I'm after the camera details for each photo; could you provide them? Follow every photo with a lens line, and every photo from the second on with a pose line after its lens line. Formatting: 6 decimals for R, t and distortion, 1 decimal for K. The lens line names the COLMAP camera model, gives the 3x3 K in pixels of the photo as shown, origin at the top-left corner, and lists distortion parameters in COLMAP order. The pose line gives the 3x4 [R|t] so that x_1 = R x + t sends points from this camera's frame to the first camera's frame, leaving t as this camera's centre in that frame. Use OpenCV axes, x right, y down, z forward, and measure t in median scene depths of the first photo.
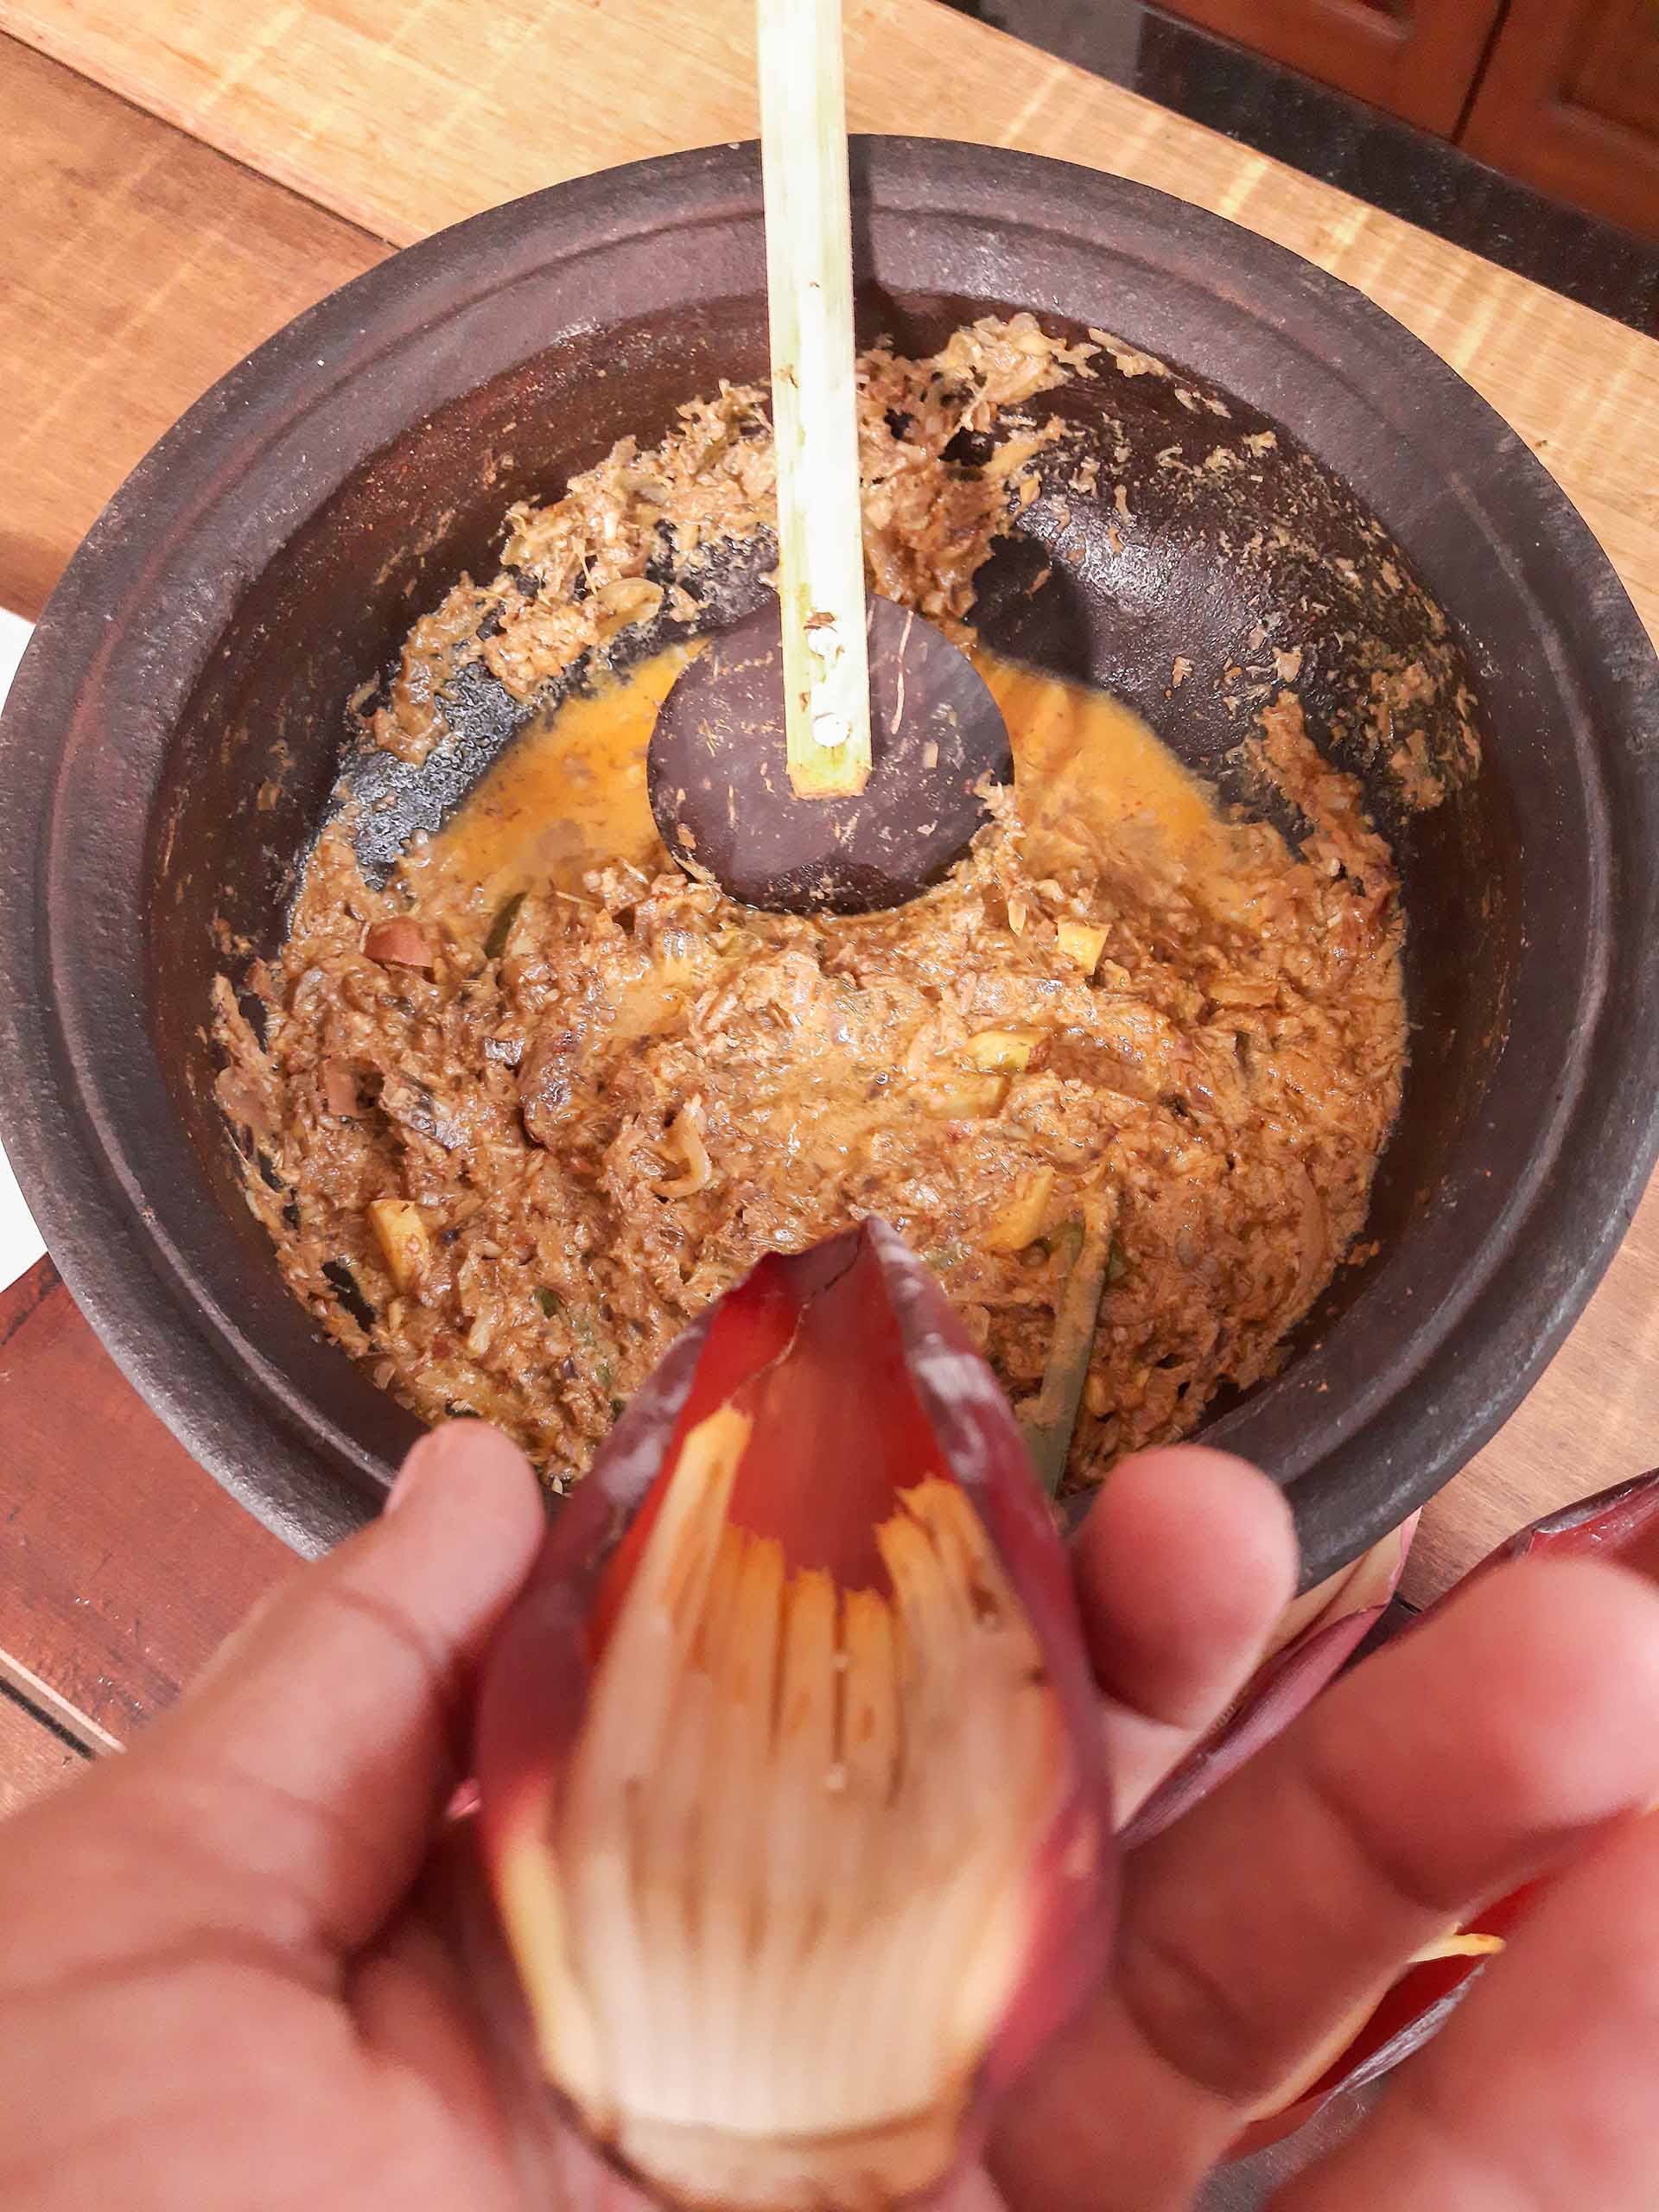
lens RADIAL K [[1646.6, 0, 829.5], [0, 1646.6, 1106.0], [0, 0, 1]] dist [0.024399, -0.041324]
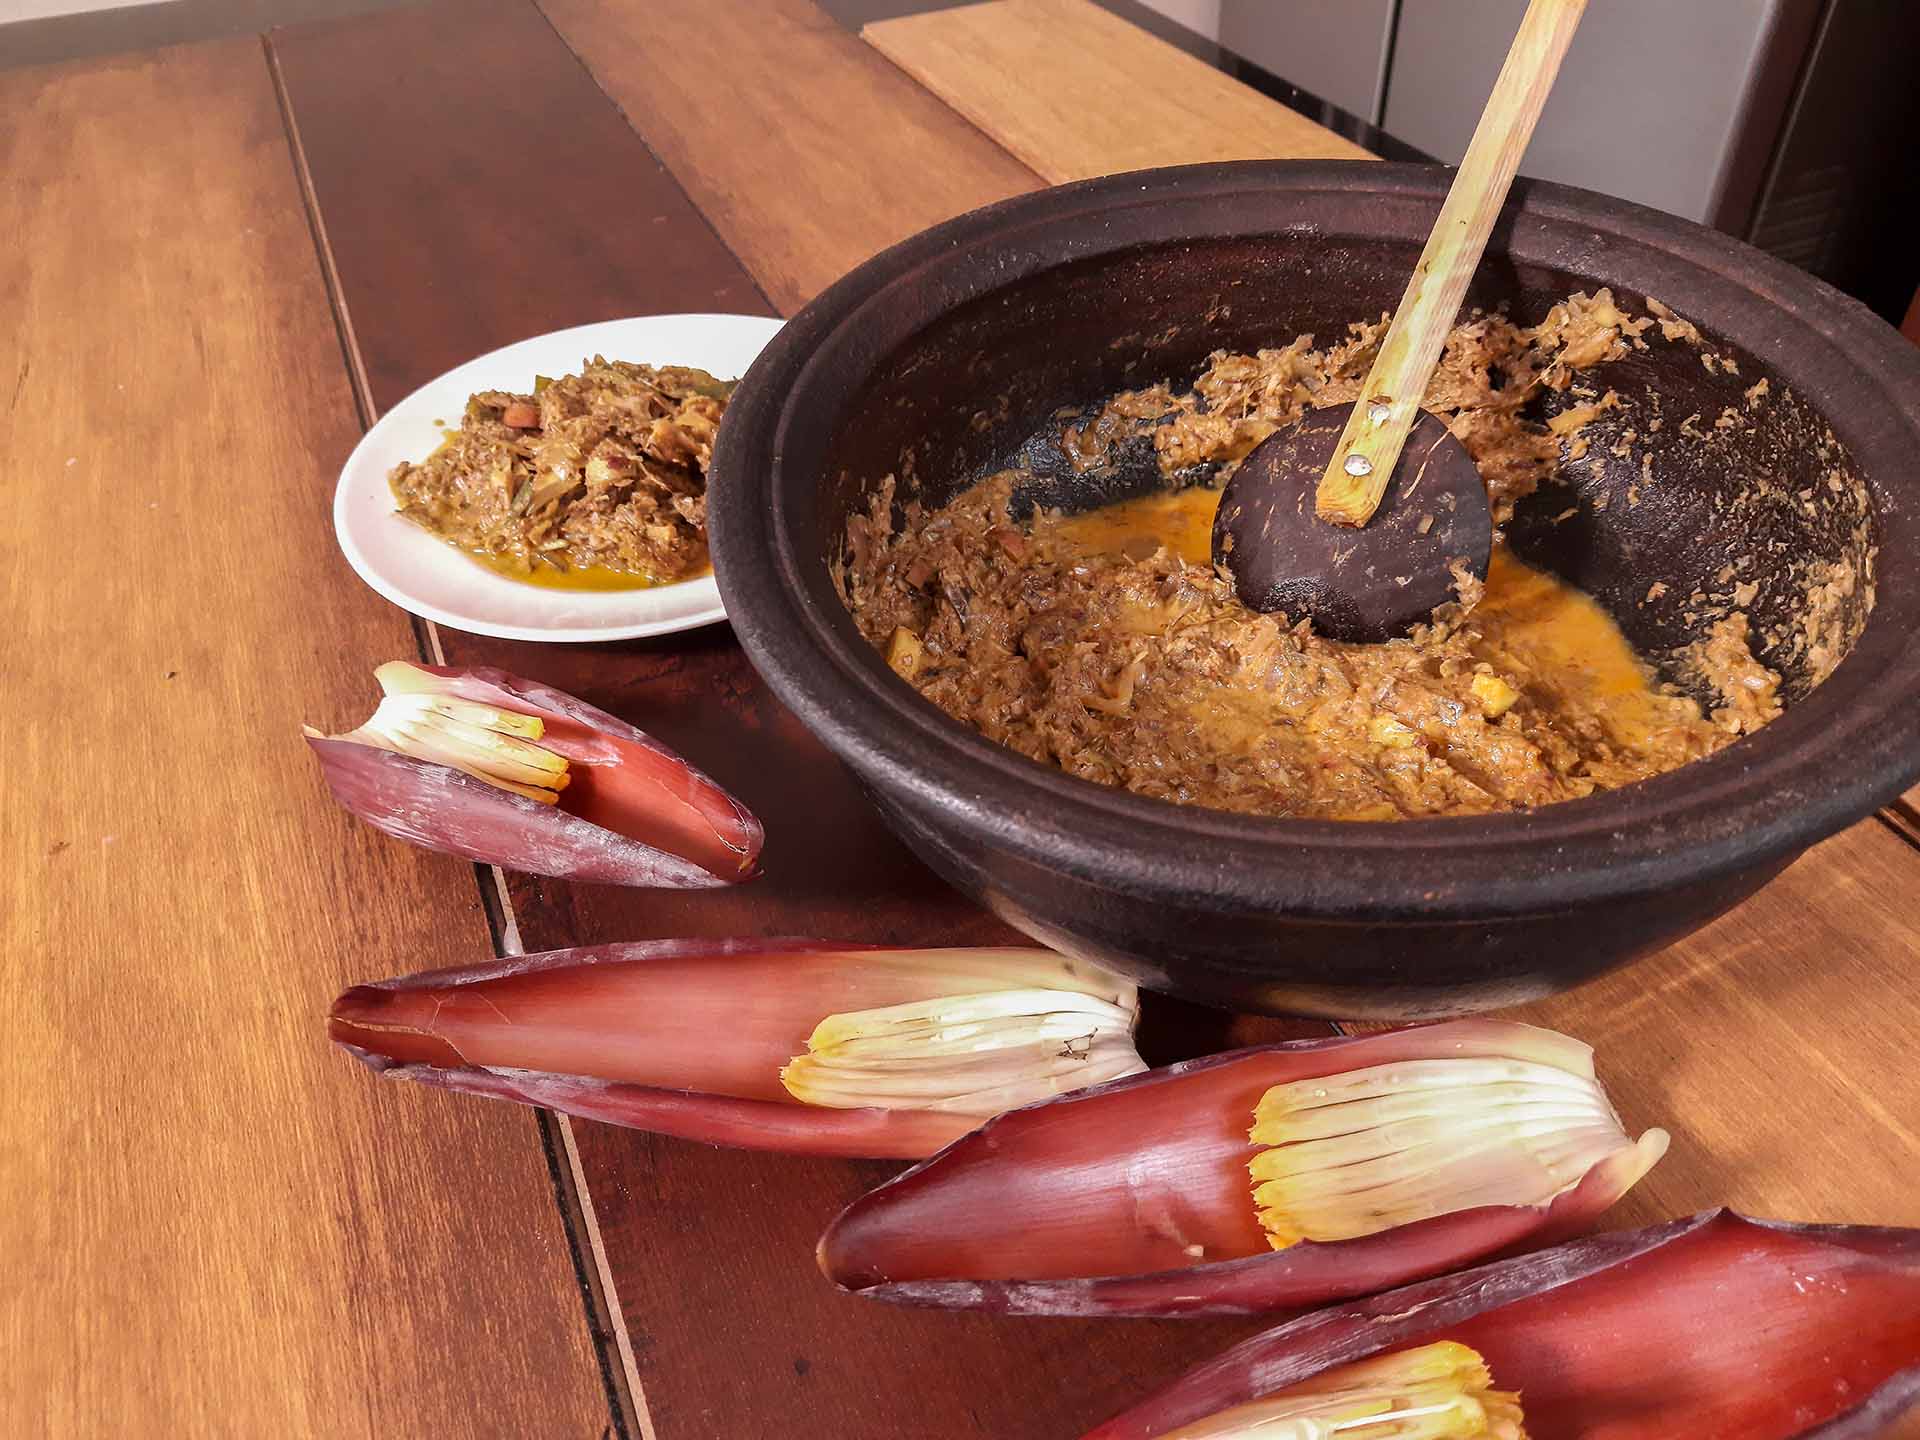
lens RADIAL K [[1429.2, 0, 960.0], [0, 1429.2, 720.0], [0, 0, 1]] dist [0.024399, -0.041324]
pose [[0.843586, 0.345887, -0.410762, 0.261573], [-0.504433, 0.772732, -0.385270, 0.515351], [0.184149, 0.532210, 0.826343, 0.070774]]
